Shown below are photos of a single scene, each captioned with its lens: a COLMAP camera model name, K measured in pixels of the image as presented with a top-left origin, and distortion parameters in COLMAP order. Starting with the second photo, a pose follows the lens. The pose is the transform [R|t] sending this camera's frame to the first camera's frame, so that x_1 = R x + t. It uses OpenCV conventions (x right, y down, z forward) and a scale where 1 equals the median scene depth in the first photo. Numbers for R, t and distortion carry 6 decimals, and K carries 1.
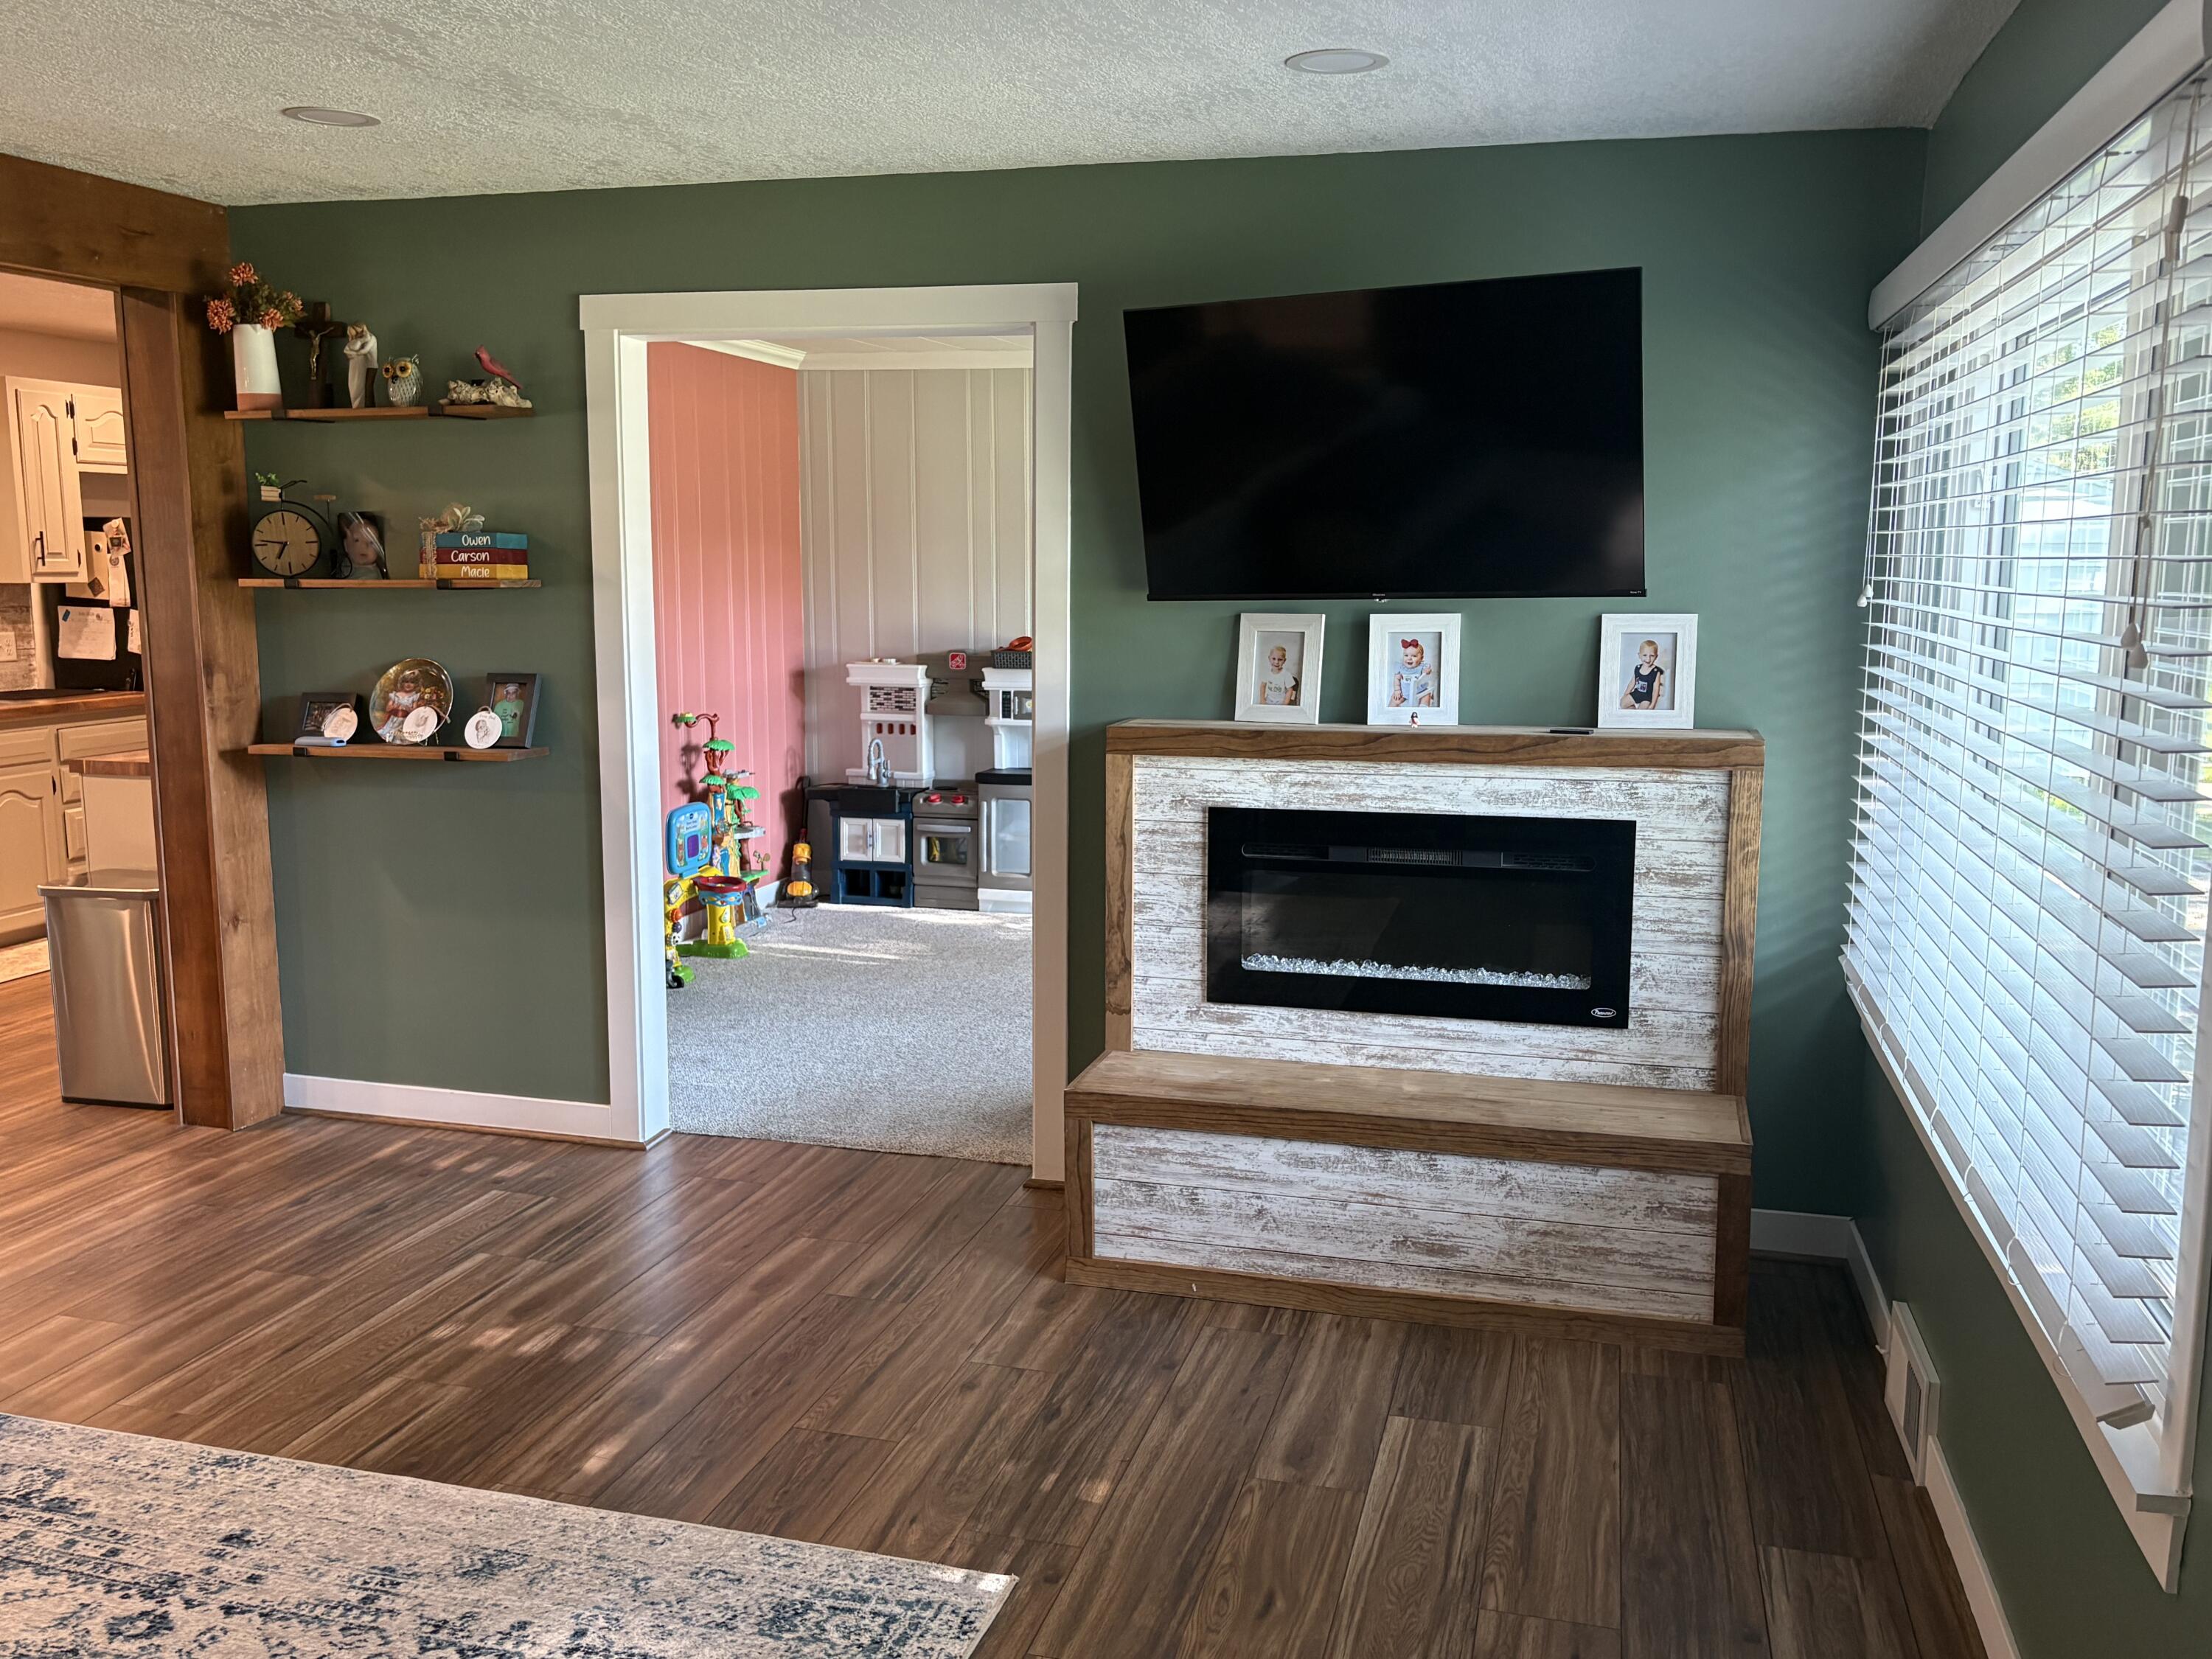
lens RADIAL K [[1870.2, 0, 1098.6], [0, 1870.2, 846.6], [0, 0, 1]] dist [0.064786, -0.073750]
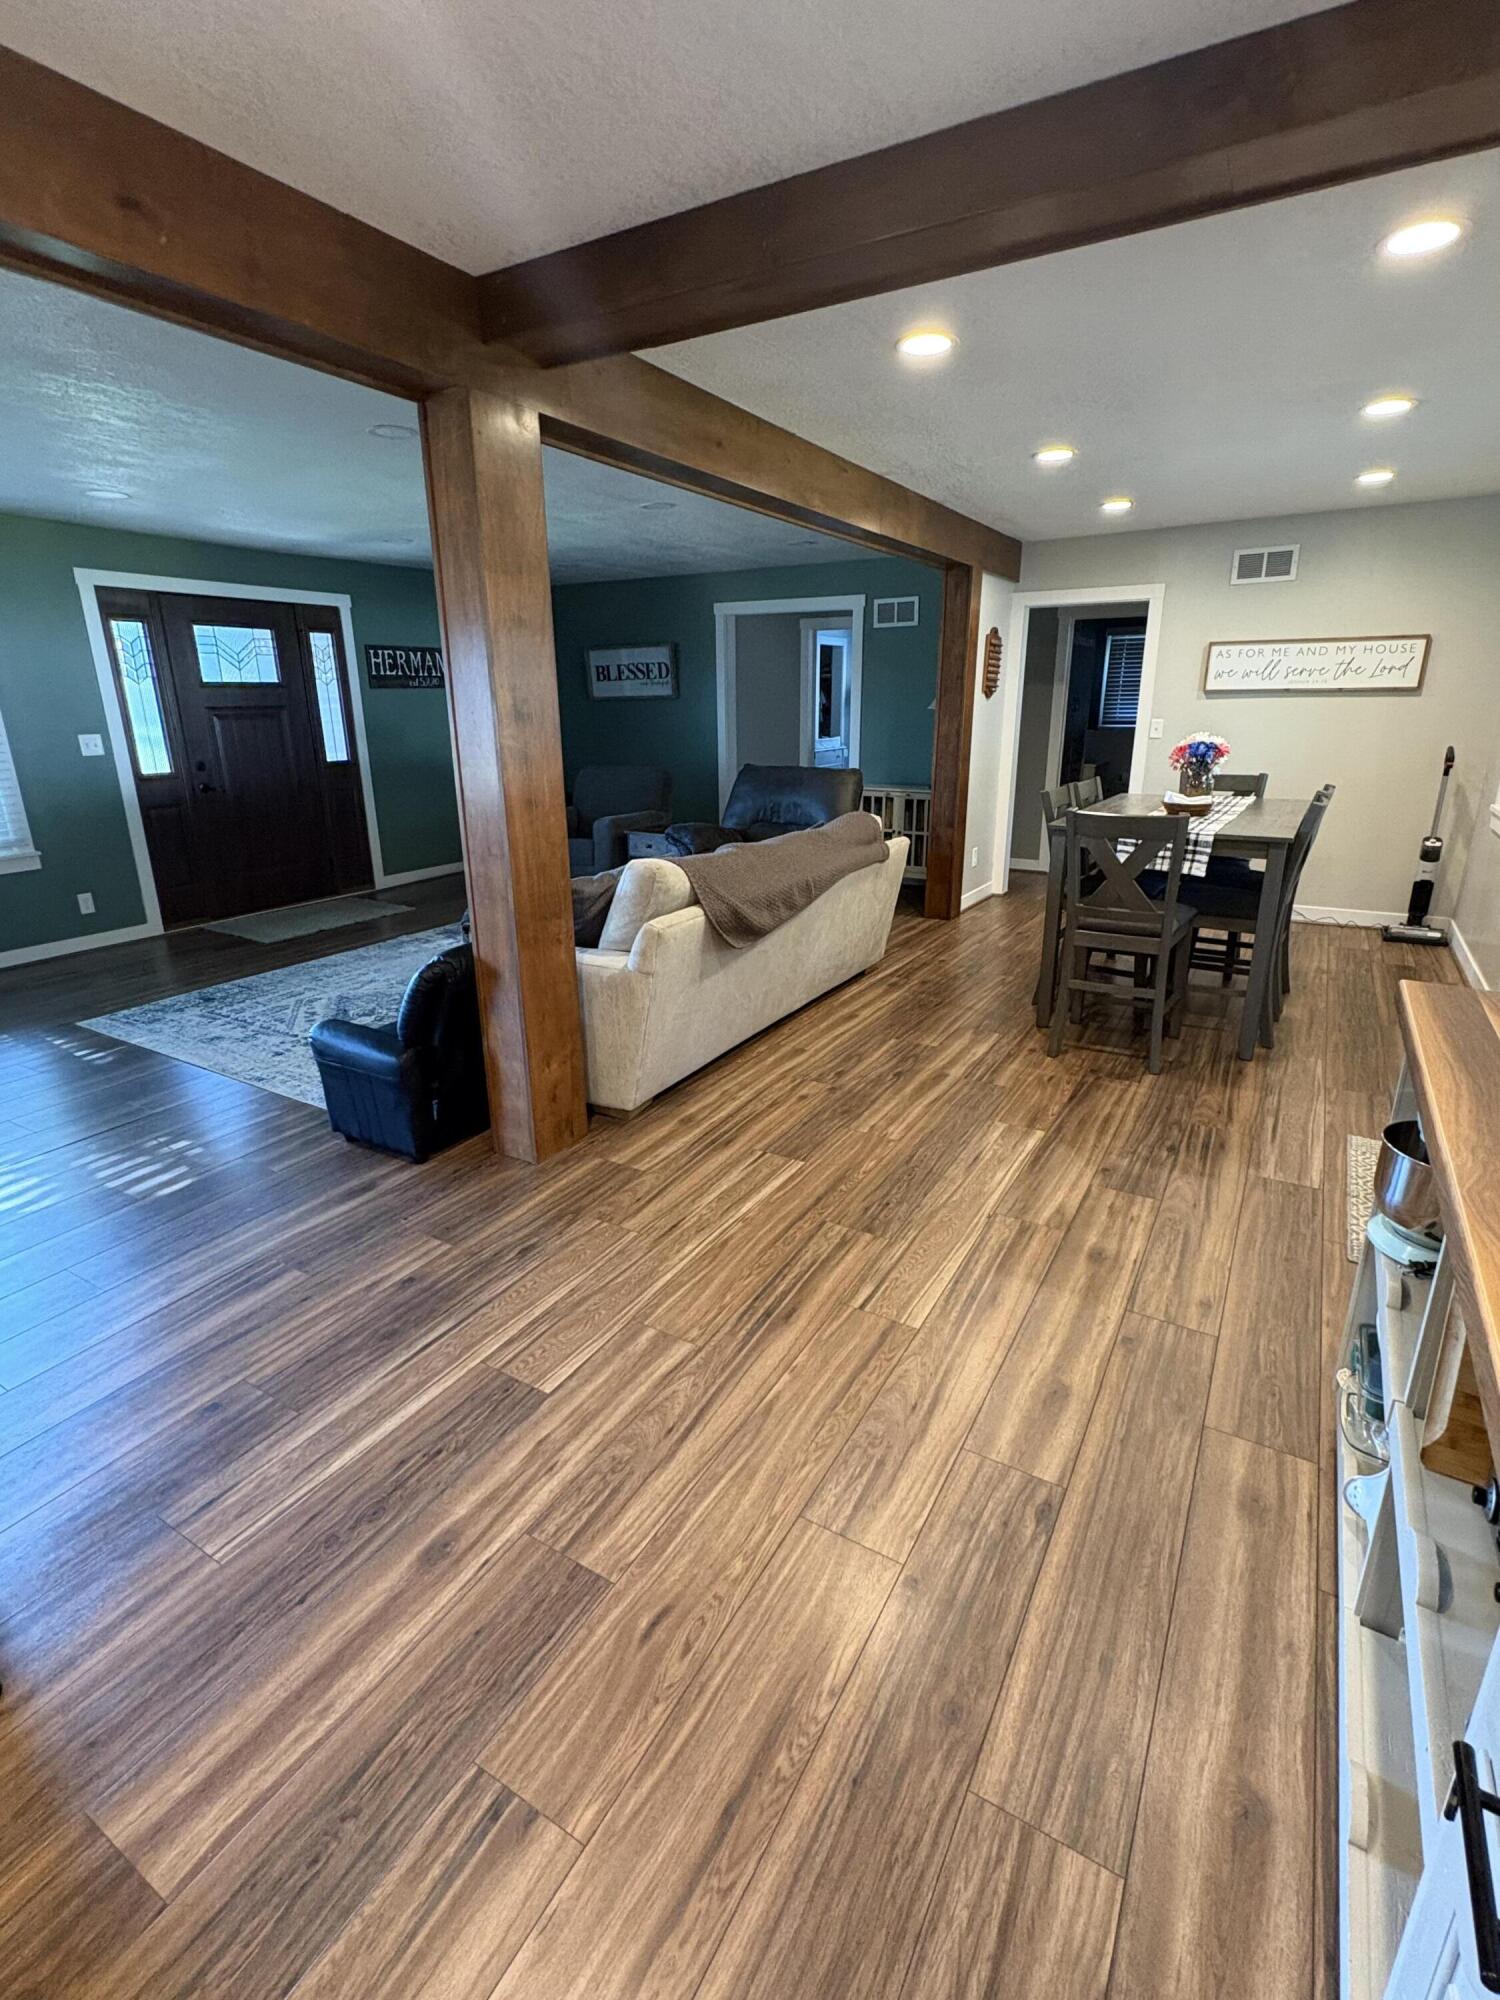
lens RADIAL K [[933.7, 0, 747.5], [0, 933.7, 996.1], [0, 0, 1]] dist [-0.000805, 0.000351]
pose [[-0.964219, -0.077646, 0.253480, -0.615231], [0.044637, 0.894946, 0.443936, -0.115939], [-0.261320, 0.439366, -0.859459, 0.831021]]
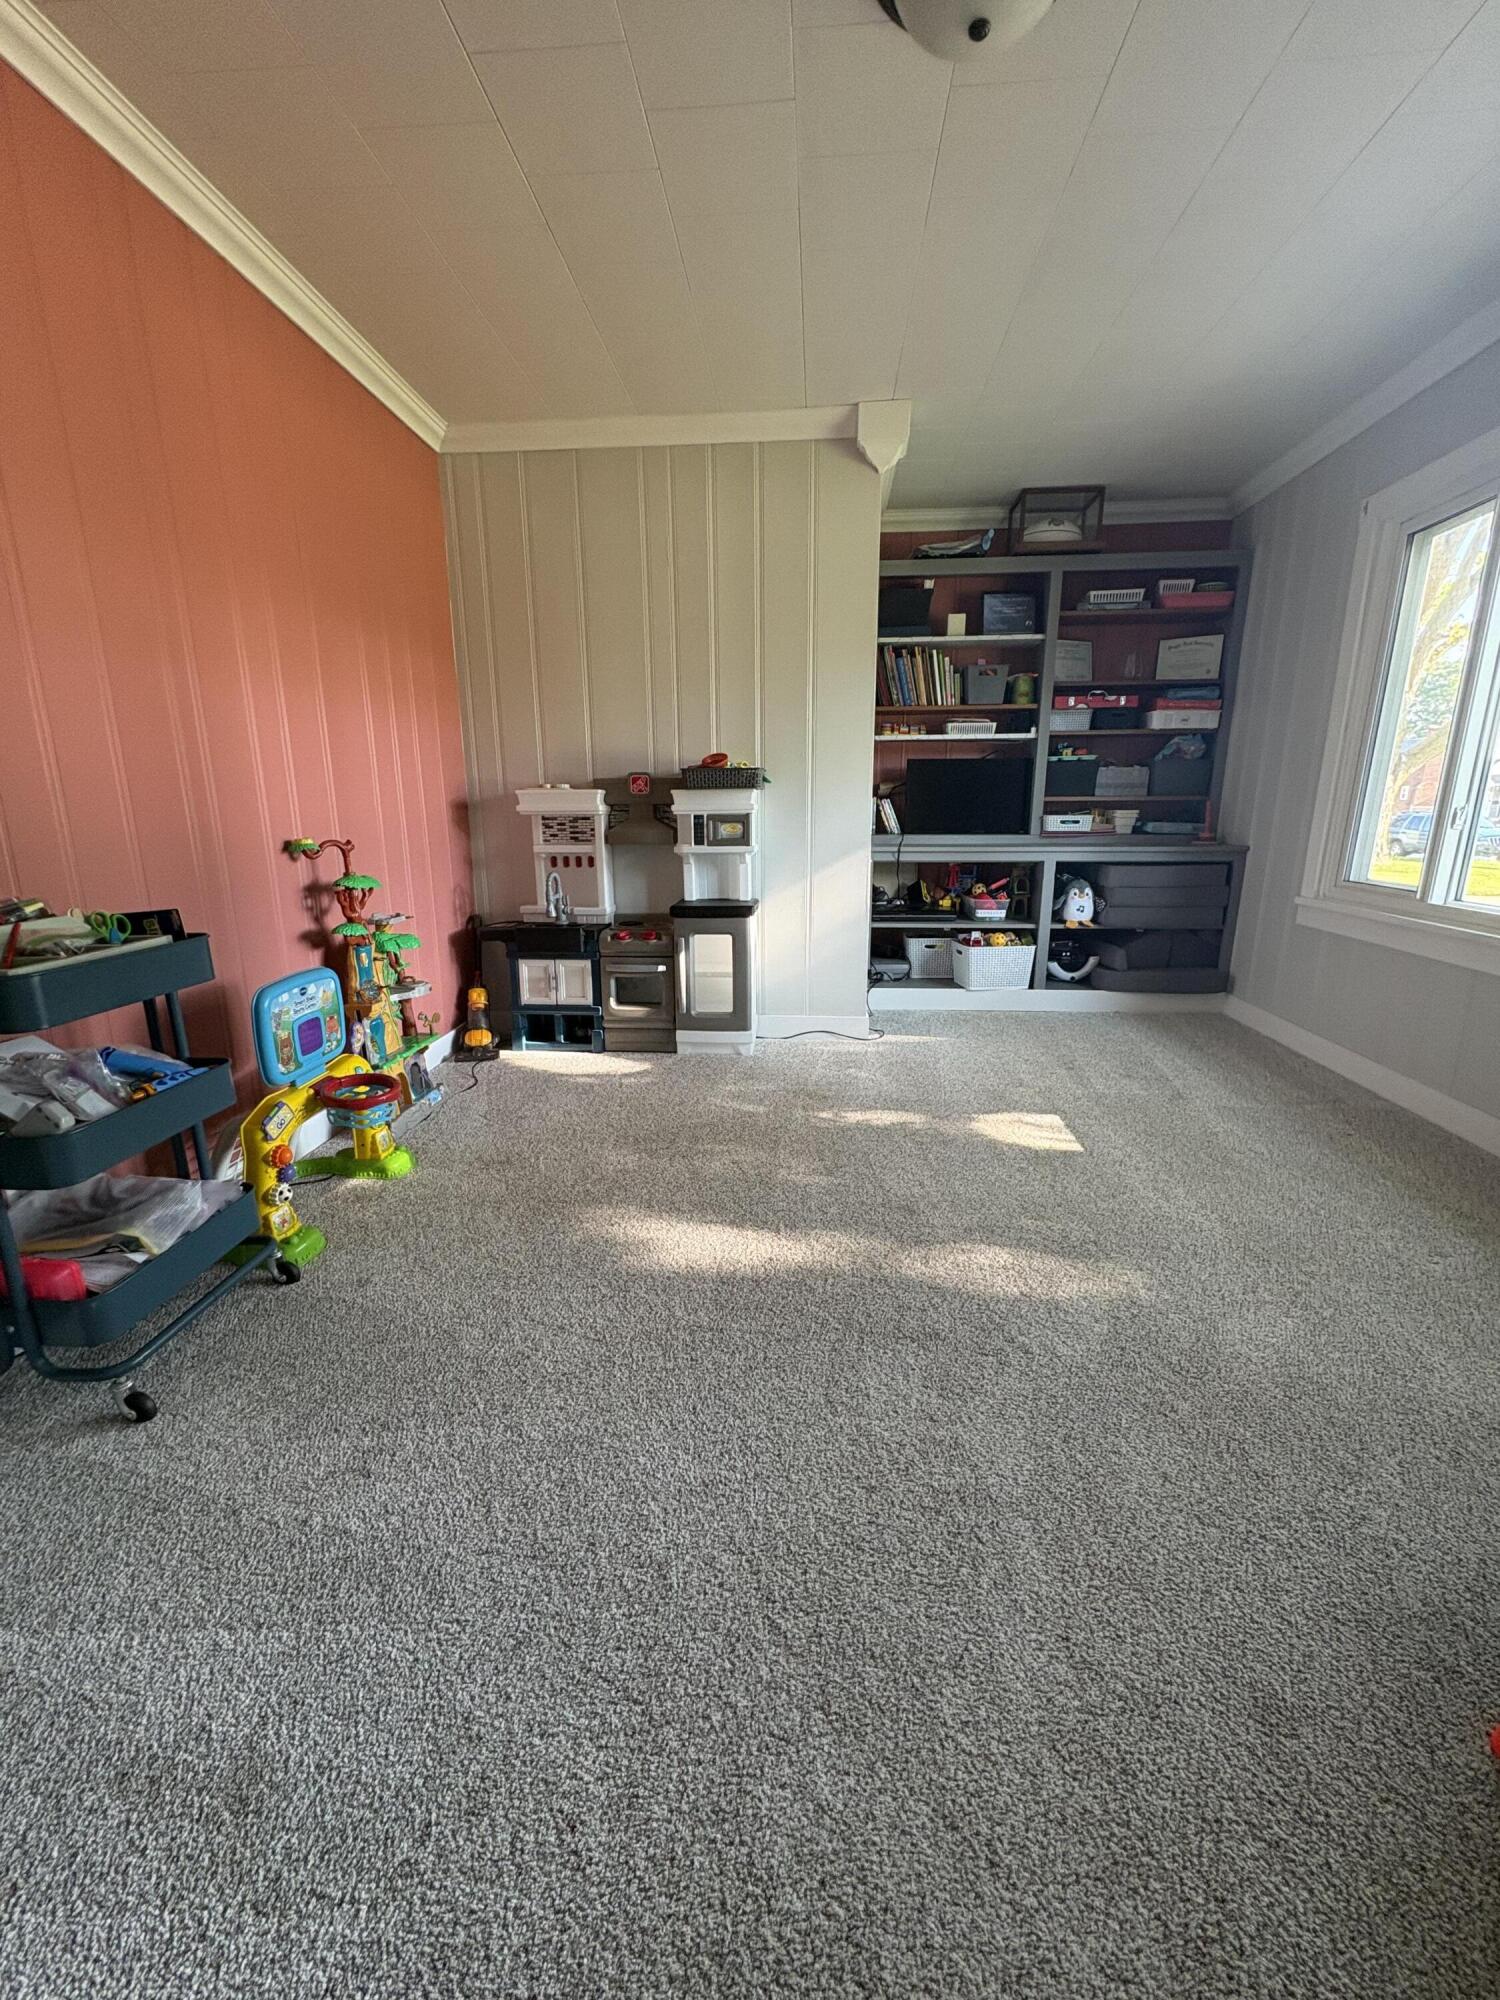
lens RADIAL K [[797.9, 0, 742.3], [0, 797.9, 997.0], [0, 0, 1]] dist [-0.001092, 0.000032]
pose [[0.984551, -0.052283, 0.167112, -0.113903], [0.037618, 0.995254, 0.089746, -0.033515], [-0.171011, -0.082073, 0.981845, 0.703439]]
